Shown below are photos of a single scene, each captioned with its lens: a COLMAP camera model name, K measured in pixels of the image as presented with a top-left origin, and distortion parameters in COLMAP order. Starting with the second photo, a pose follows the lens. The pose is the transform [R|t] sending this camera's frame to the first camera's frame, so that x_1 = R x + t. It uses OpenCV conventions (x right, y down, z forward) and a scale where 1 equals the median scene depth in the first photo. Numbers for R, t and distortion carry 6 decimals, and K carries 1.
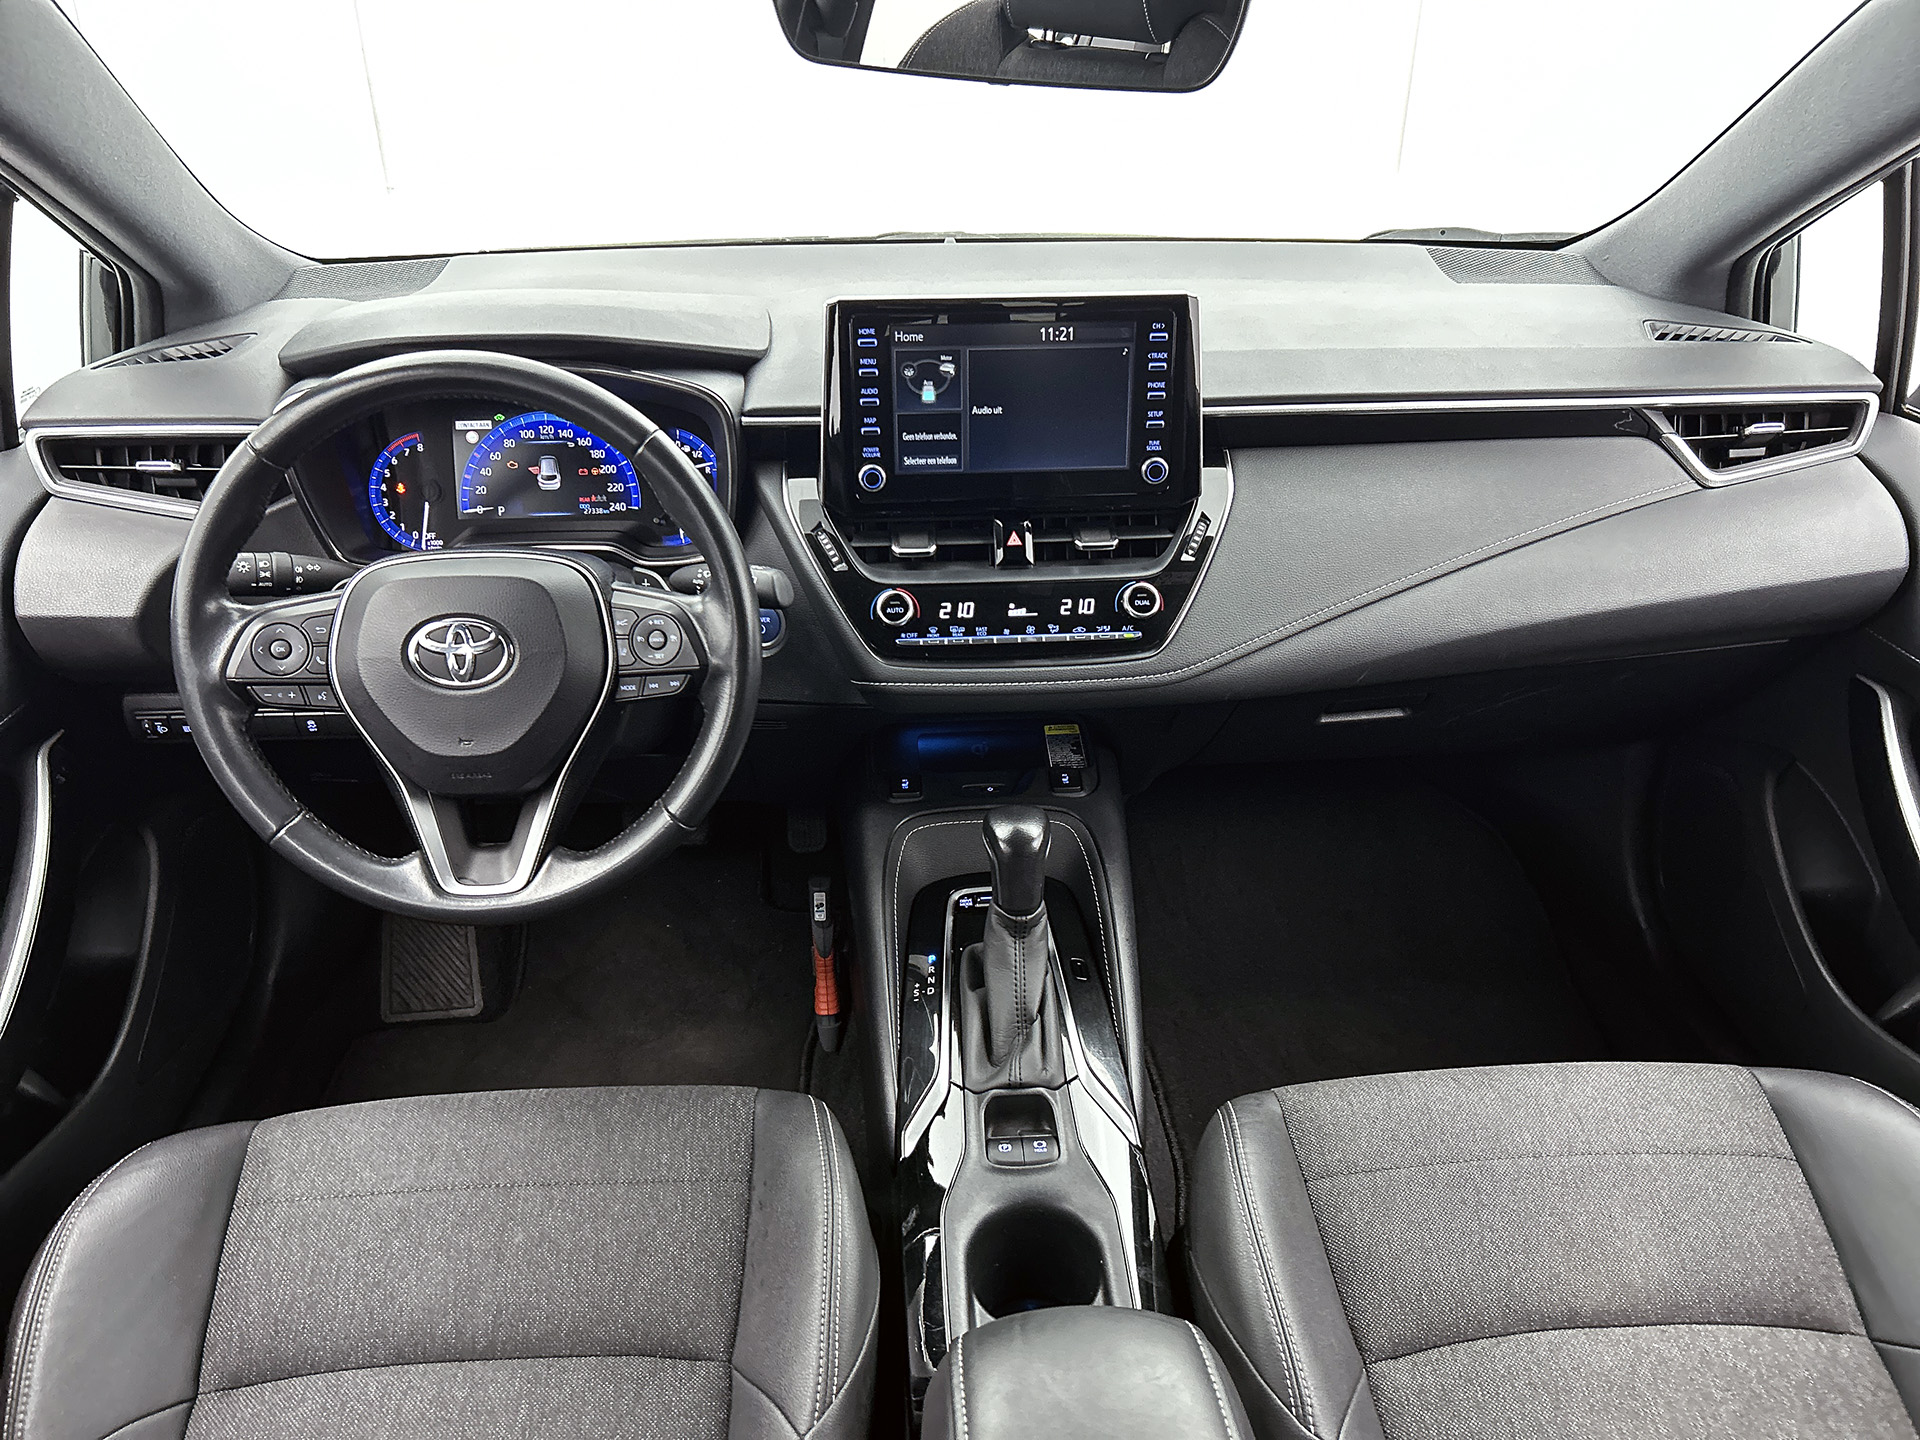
lens RADIAL K [[1446.7, 0, 956.0], [0, 1446.7, 737.9], [0, 0, 1]] dist [0.031519, -0.003972]
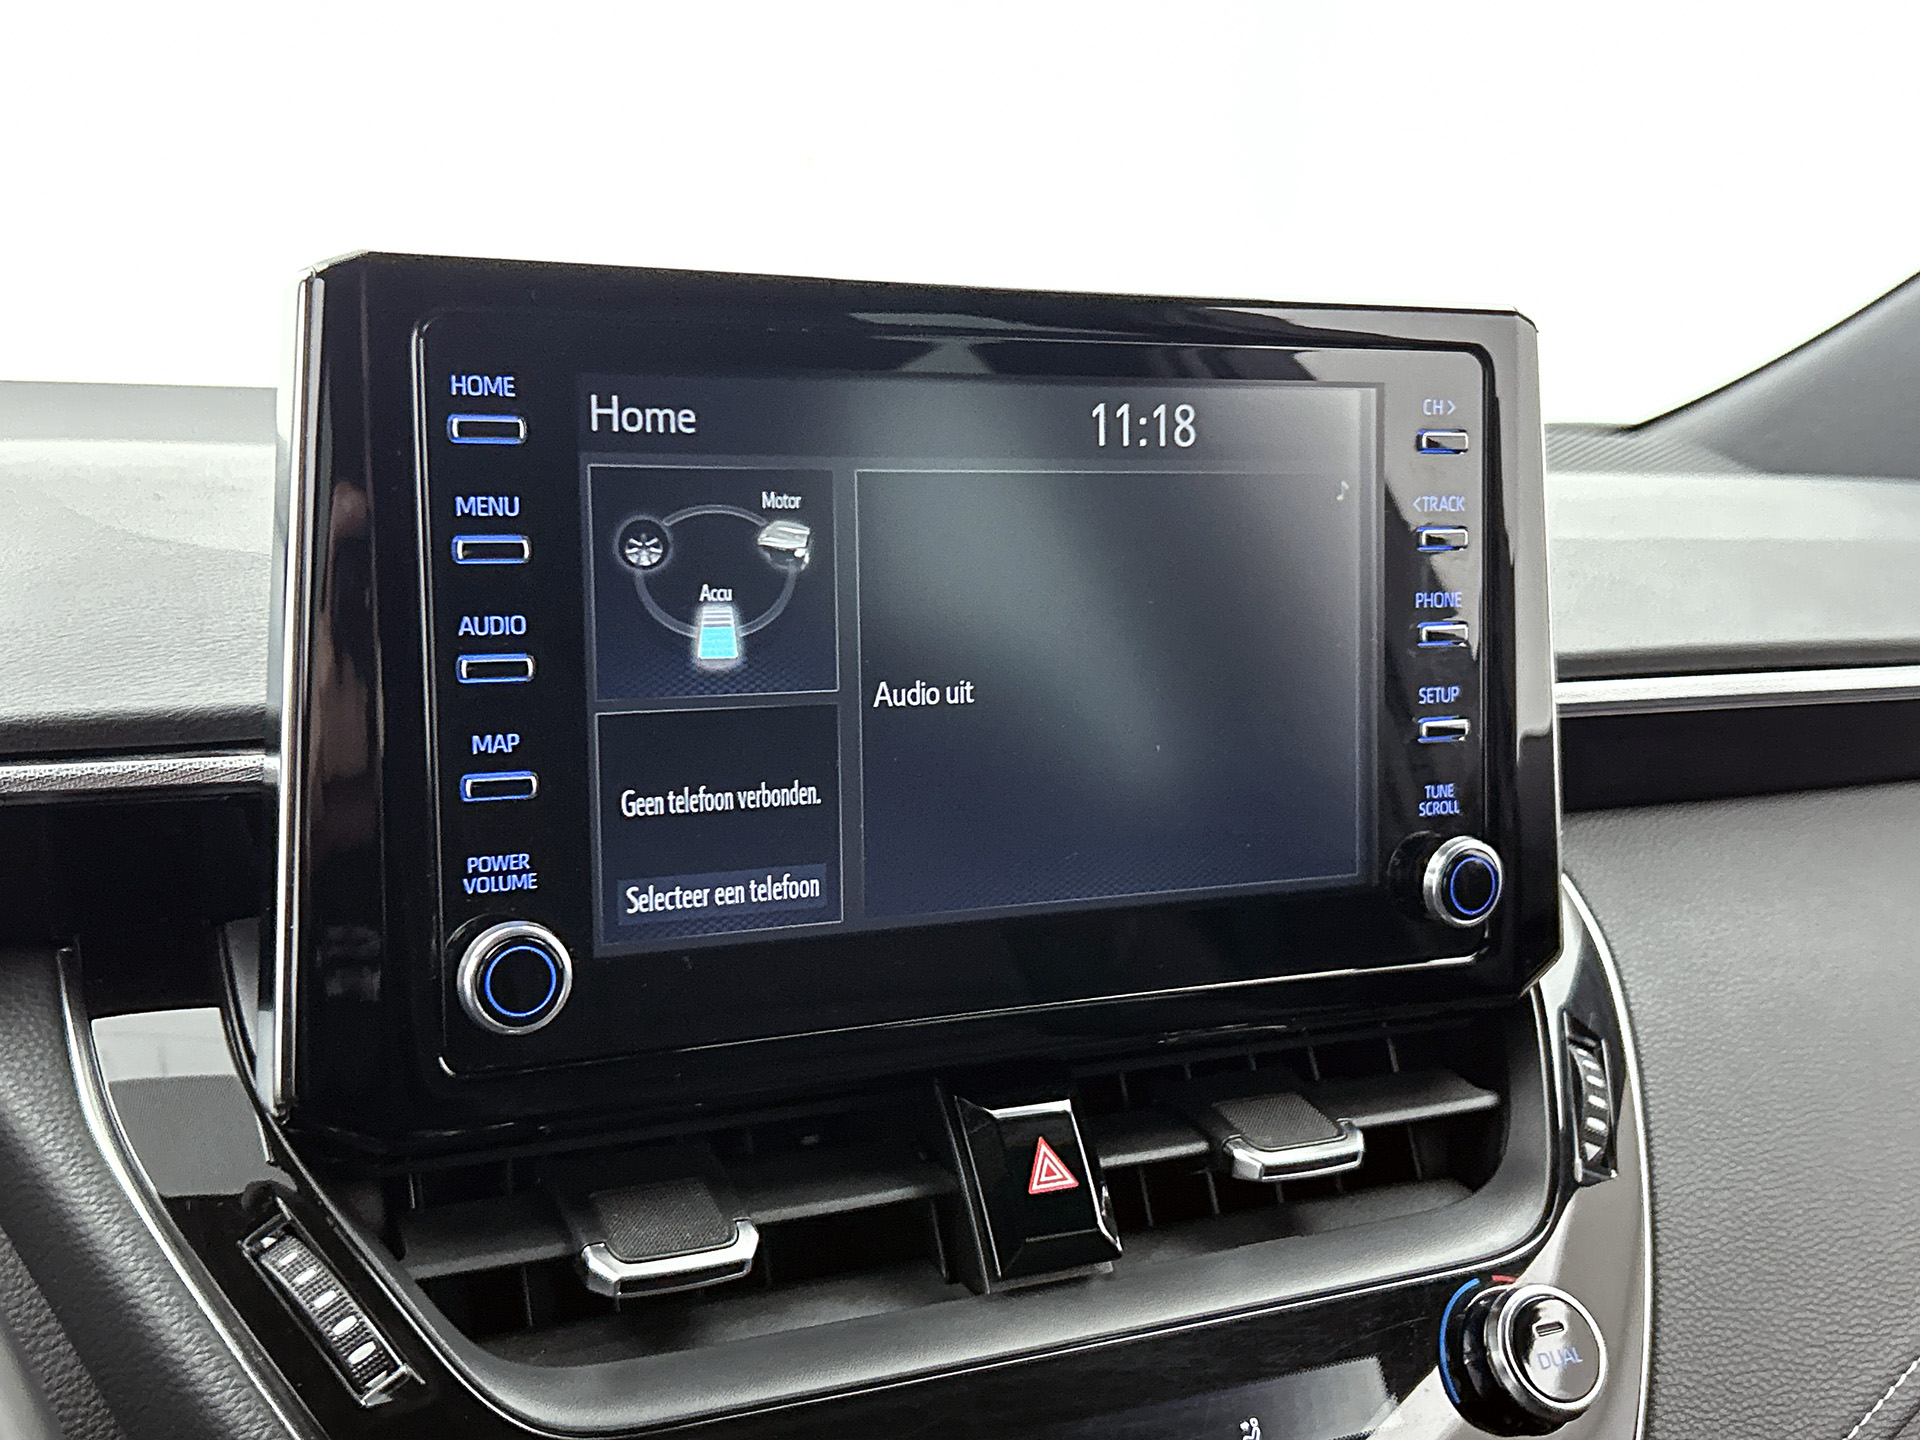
lens RADIAL K [[2270.4, 0, 960.0], [0, 2270.4, 720.0], [0, 0, 1]] dist [0.185060, -0.496643]
pose [[0.917116, -0.033123, 0.397241, -0.137396], [0.150367, 0.951668, -0.267802, -0.107468], [-0.369171, 0.305338, 0.877771, 0.625743]]
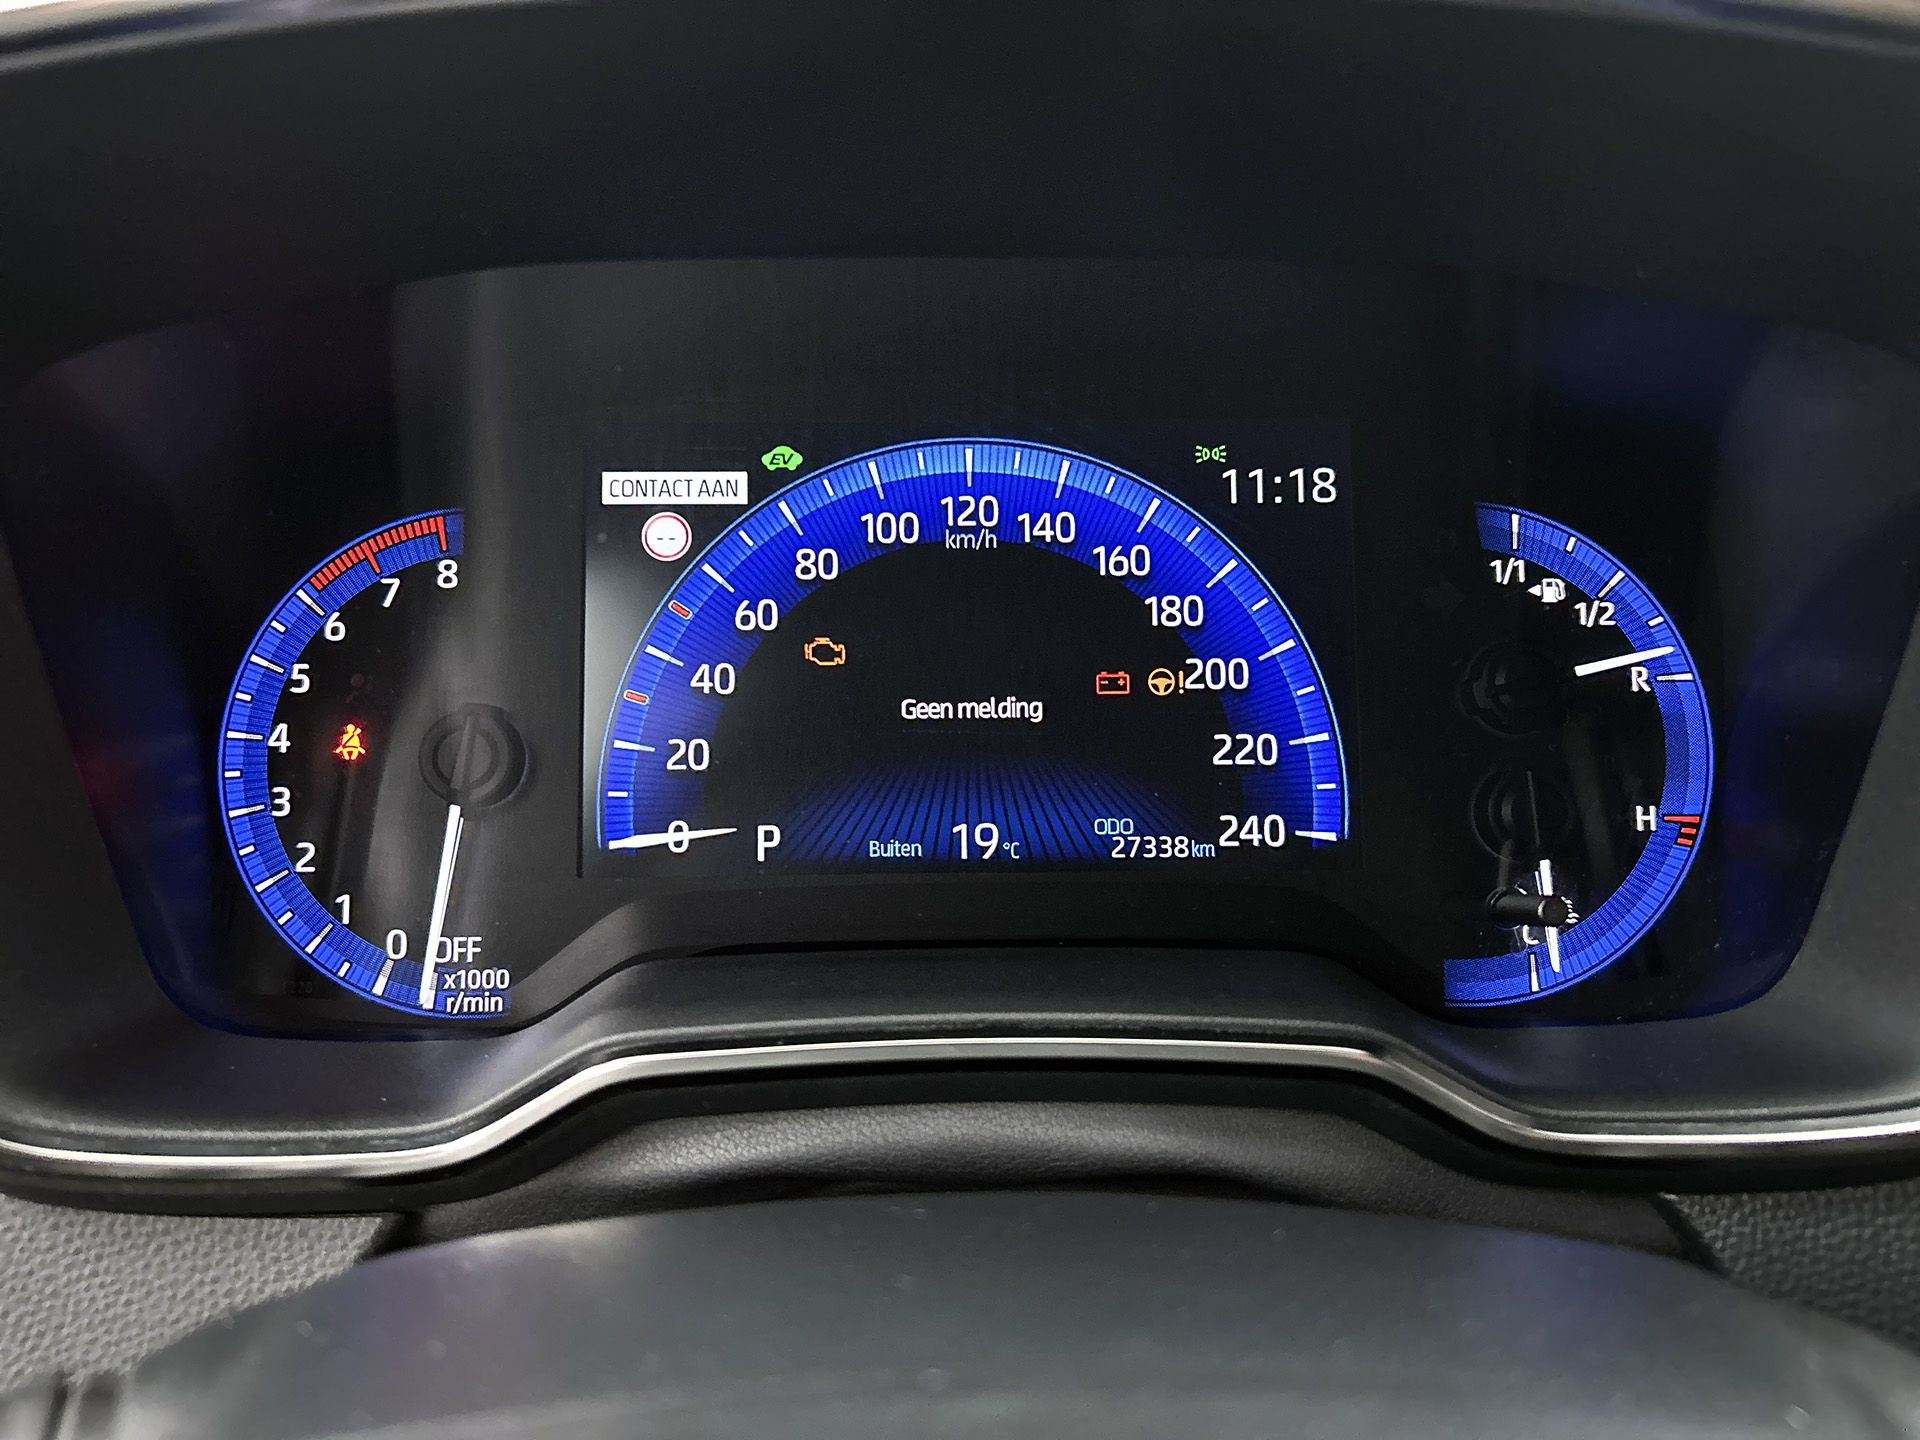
lens RADIAL K [[1485.7, 0, 963.6], [0, 1485.7, 741.2], [0, 0, 1]] dist [0.074296, -0.100864]
pose [[0.998997, 0.013457, -0.042714, -0.303720], [-0.020741, 0.984357, -0.174958, -0.146496], [0.039692, 0.175669, 0.983649, 0.852507]]
